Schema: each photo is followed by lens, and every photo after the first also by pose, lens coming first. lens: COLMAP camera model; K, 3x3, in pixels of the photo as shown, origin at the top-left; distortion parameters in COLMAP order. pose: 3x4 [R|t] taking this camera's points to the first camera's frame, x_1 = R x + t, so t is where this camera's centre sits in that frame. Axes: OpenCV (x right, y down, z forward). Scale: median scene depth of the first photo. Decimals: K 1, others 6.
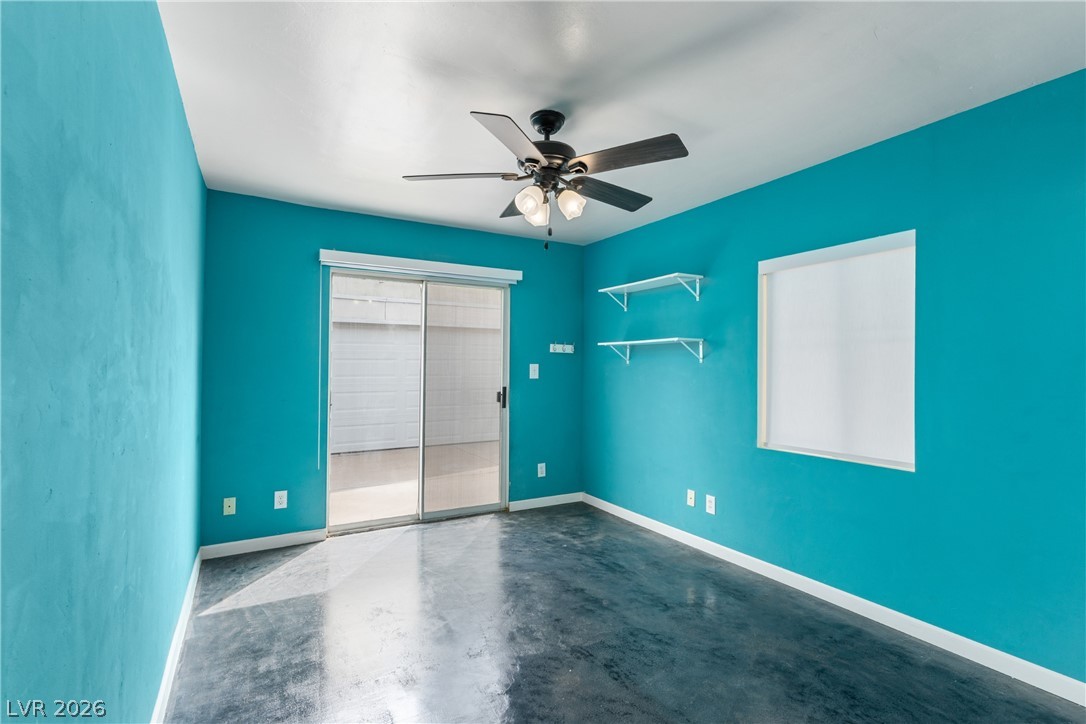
lens RADIAL K [[513.3, 0, 546.4], [0, 513.3, 360.1], [0, 0, 1]] dist [0.002711, 0.001017]
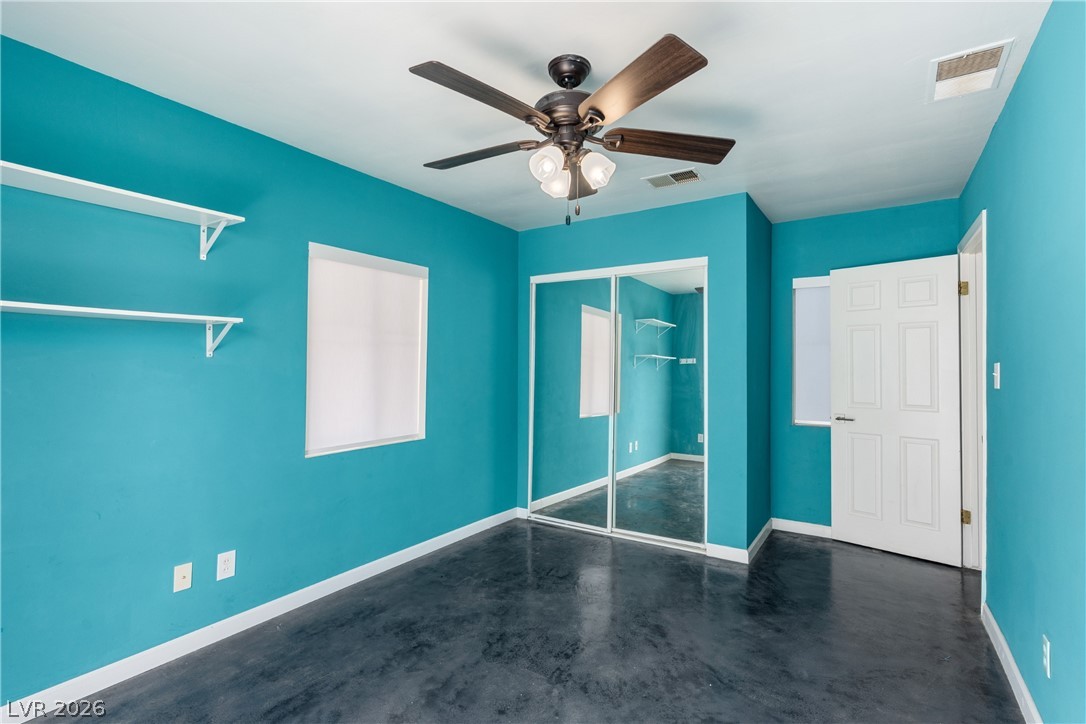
lens RADIAL K [[513.3, 0, 543.2], [0, 513.3, 358.6], [0, 0, 1]] dist [0.002711, 0.001017]
pose [[-0.448061, 0.002862, 0.893999, -0.670295], [-0.019281, 0.999731, -0.012864, 0.009943], [-0.893795, -0.023001, -0.447885, 1.301540]]
